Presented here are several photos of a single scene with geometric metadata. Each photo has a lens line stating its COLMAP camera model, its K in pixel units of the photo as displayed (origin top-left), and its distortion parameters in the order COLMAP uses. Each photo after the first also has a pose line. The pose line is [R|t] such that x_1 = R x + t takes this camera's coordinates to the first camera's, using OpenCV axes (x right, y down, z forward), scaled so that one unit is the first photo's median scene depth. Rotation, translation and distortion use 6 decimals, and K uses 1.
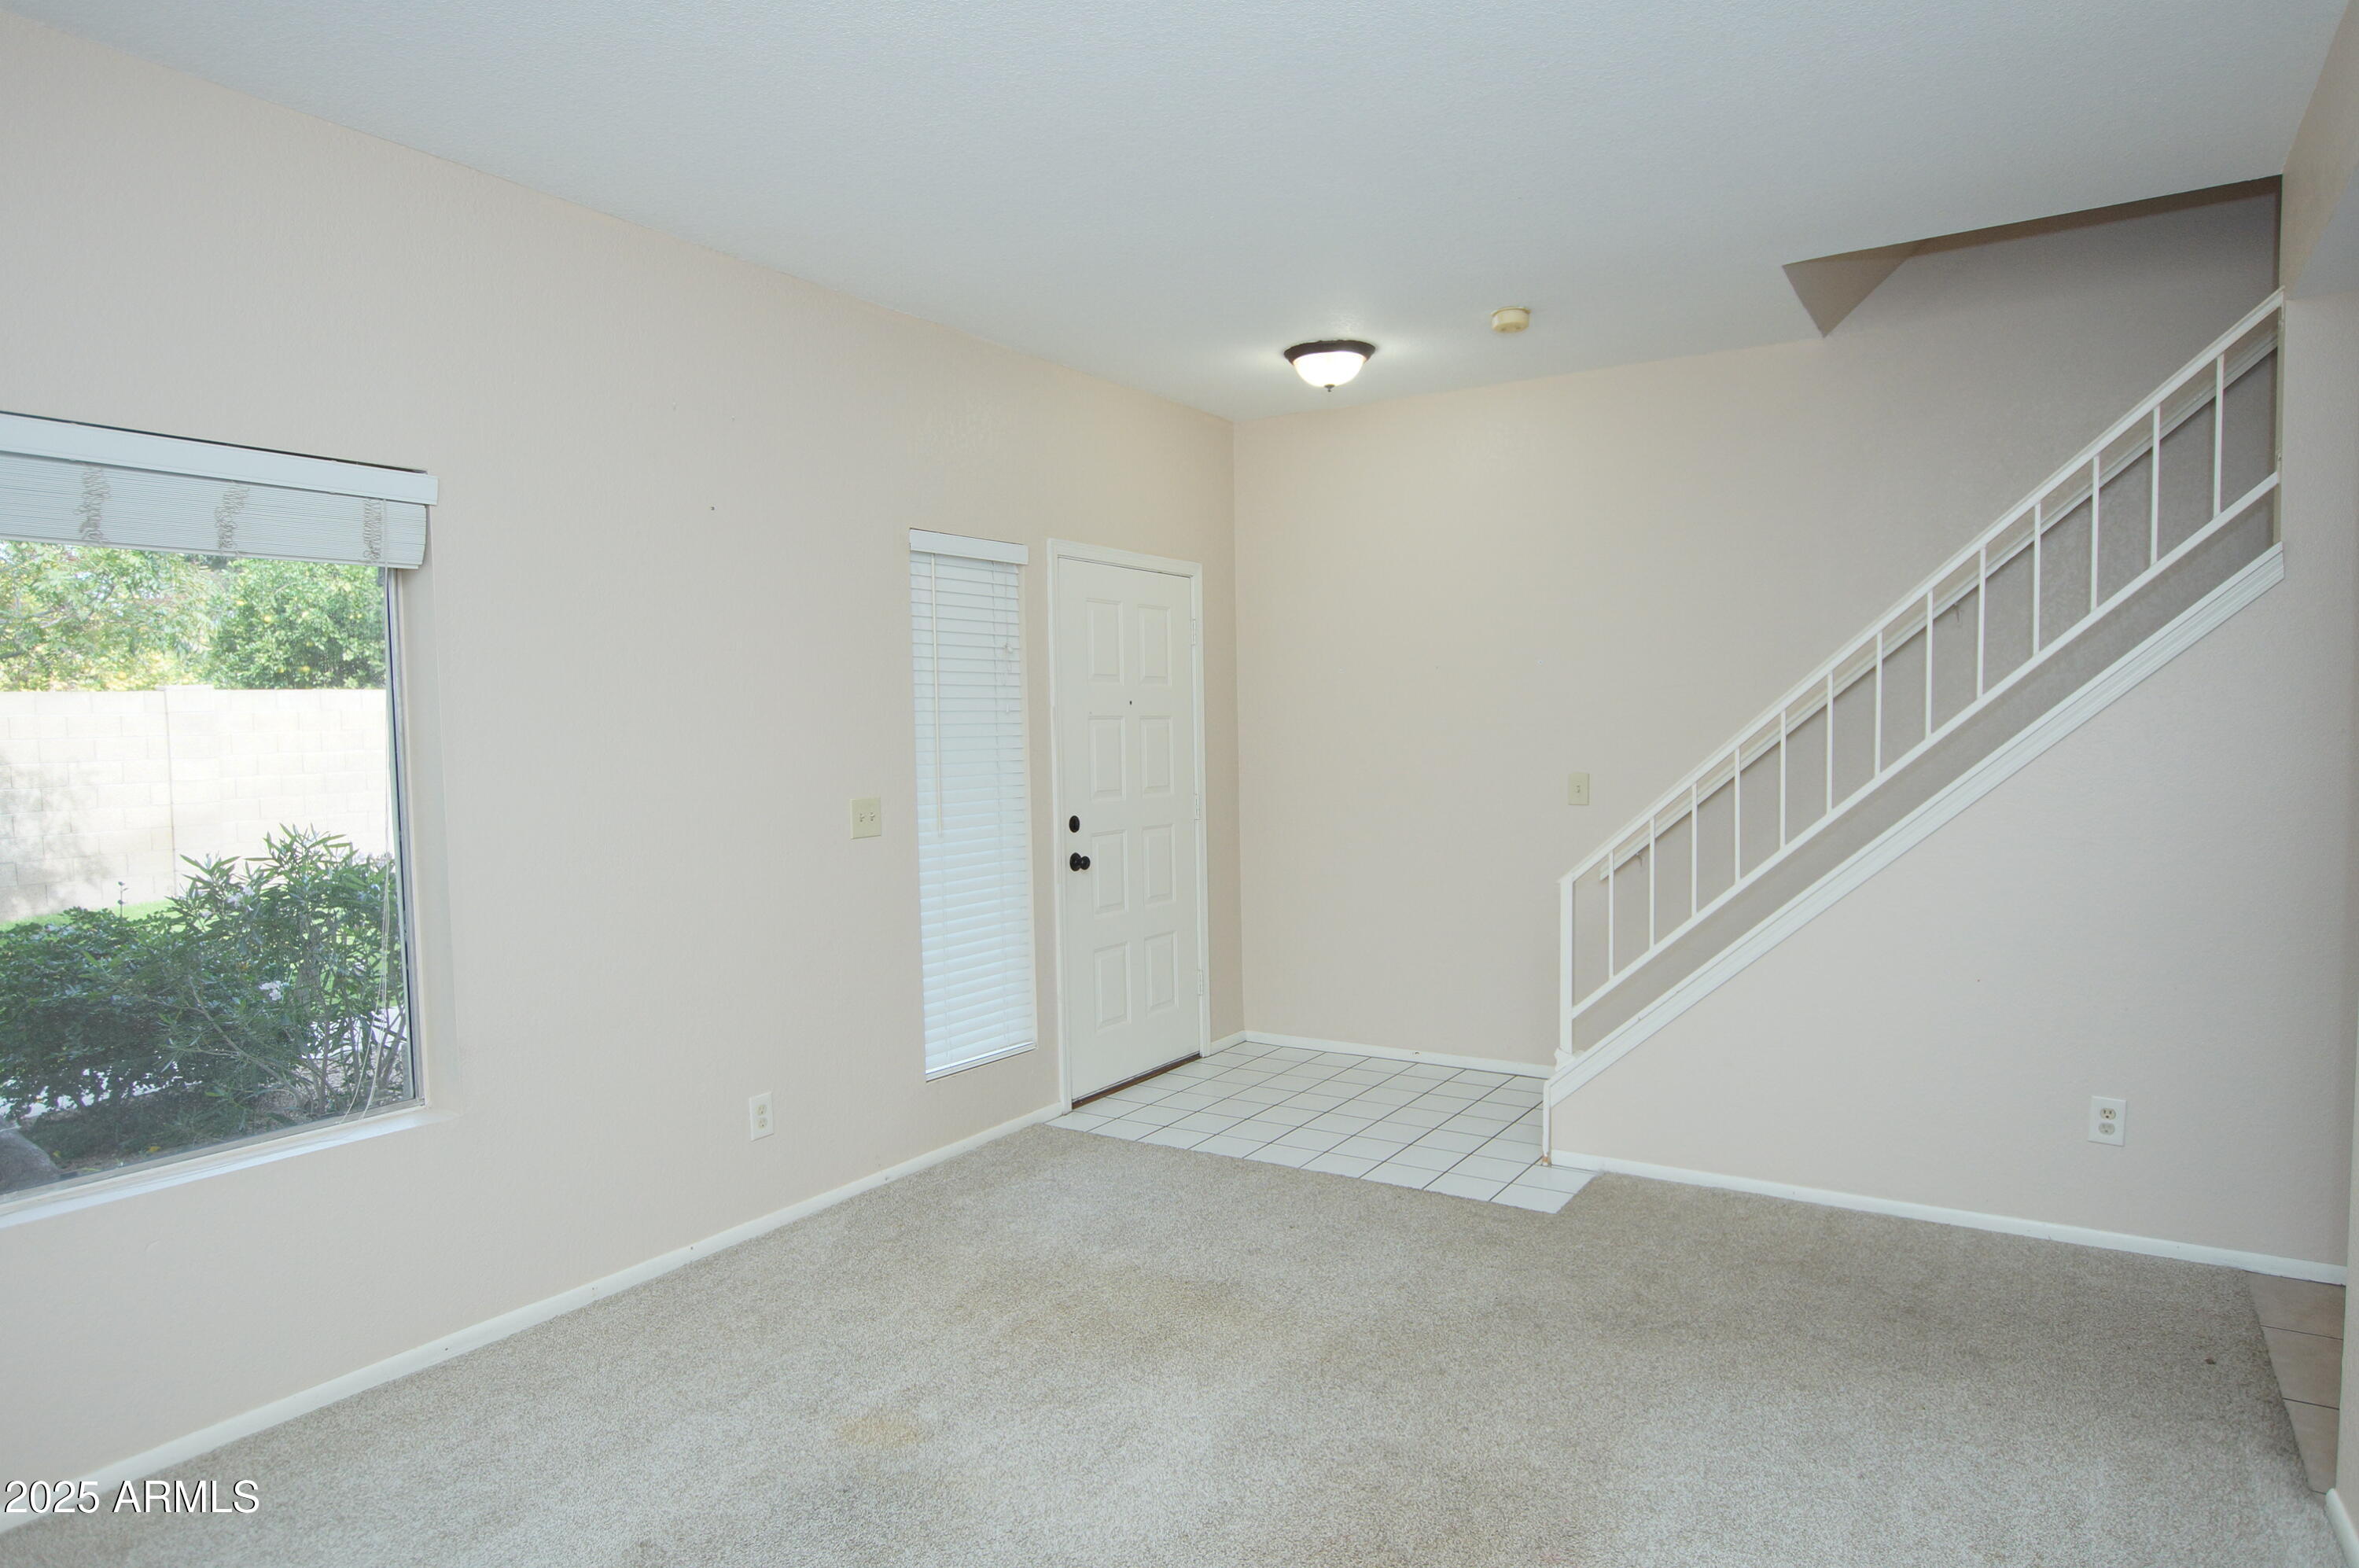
lens RADIAL K [[1397.3, 0, 1177.1], [0, 1397.3, 806.8], [0, 0, 1]] dist [-0.022410, 0.015264]
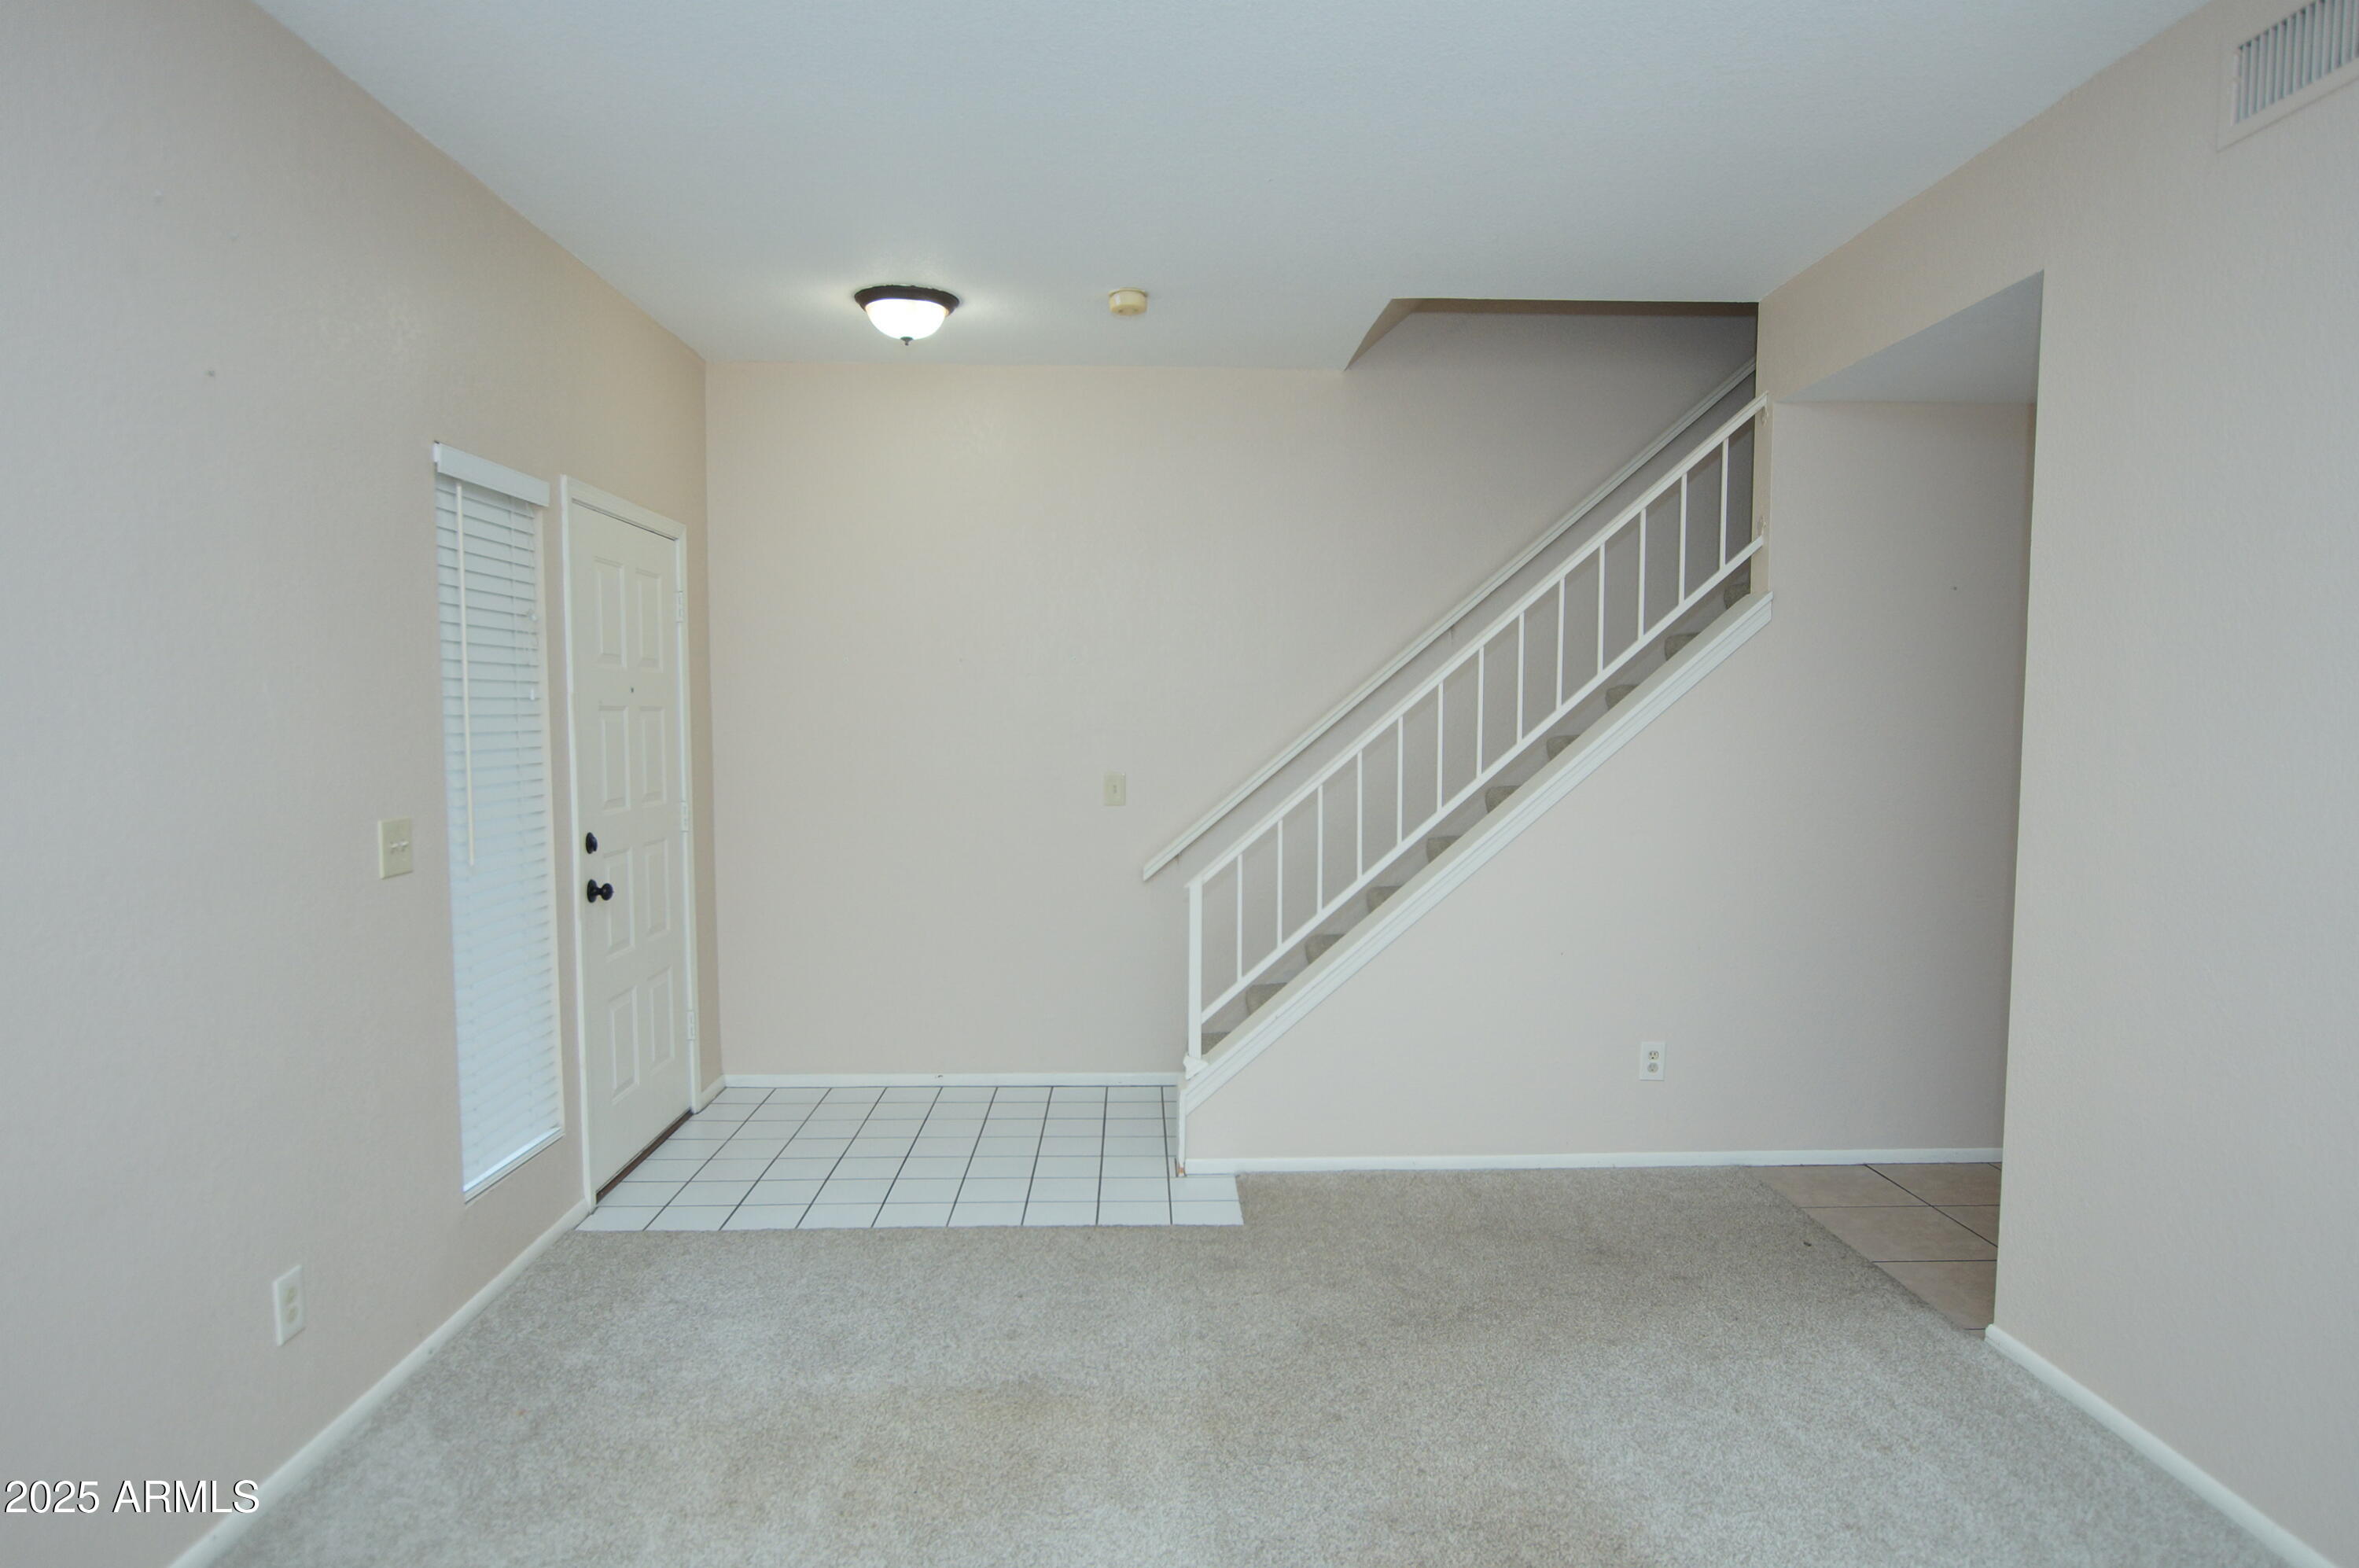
lens RADIAL K [[1397.3, 0, 1177.1], [0, 1397.3, 806.8], [0, 0, 1]] dist [-0.022410, 0.015264]
pose [[0.821123, -0.021503, 0.570347, -0.294267], [0.017141, 0.999768, 0.013015, -0.014961], [-0.570494, -0.000911, 0.821301, 0.198207]]
